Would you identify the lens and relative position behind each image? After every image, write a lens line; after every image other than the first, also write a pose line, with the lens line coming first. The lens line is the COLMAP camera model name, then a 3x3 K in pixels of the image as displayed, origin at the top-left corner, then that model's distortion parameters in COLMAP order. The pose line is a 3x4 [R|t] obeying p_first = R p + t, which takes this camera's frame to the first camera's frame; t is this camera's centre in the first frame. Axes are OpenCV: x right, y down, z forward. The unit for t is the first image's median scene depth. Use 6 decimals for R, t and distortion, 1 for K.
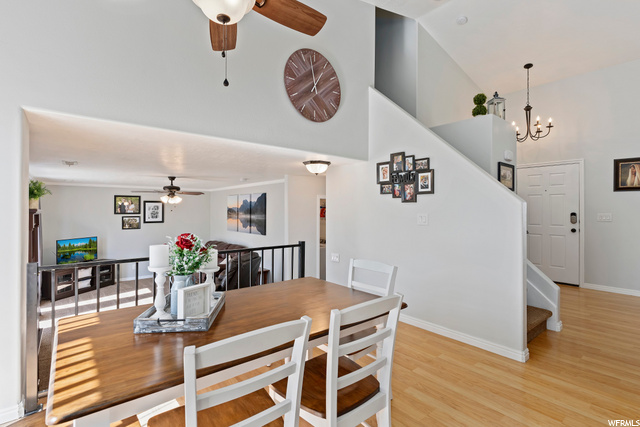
lens RADIAL K [[305.7, 0, 317.1], [0, 305.7, 207.5], [0, 0, 1]] dist [-0.000060, 0.000256]
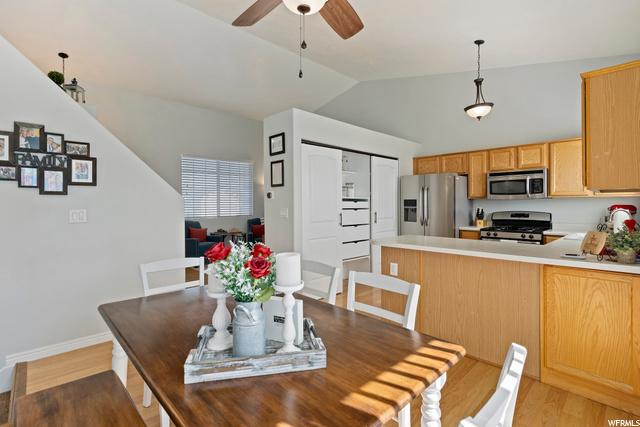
lens RADIAL K [[305.7, 0, 317.1], [0, 305.7, 207.5], [0, 0, 1]] dist [-0.000060, 0.000256]
pose [[-0.079203, -0.011512, 0.996792, -0.303010], [-0.005310, 0.999924, 0.011126, 0.001485], [-0.996844, -0.004411, -0.079258, 0.245890]]
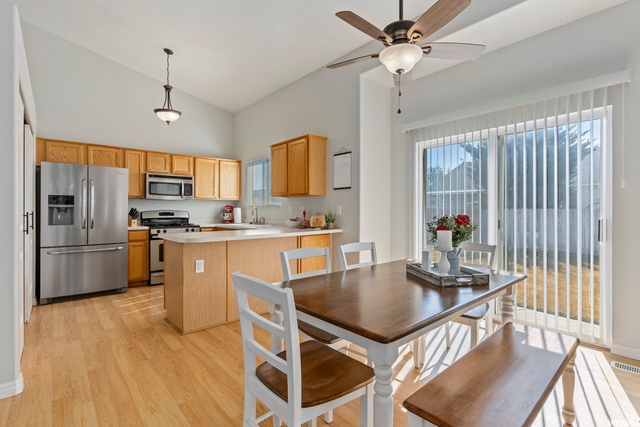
lens RADIAL K [[304.9, 0, 319.2], [0, 304.9, 215.1], [0, 0, 1]] dist [0.001726, 0.000366]
pose [[-0.999507, -0.004070, -0.031136, 0.034151], [-0.004371, 0.999944, 0.009610, 0.021696], [0.031095, 0.009742, -0.999469, 0.598921]]
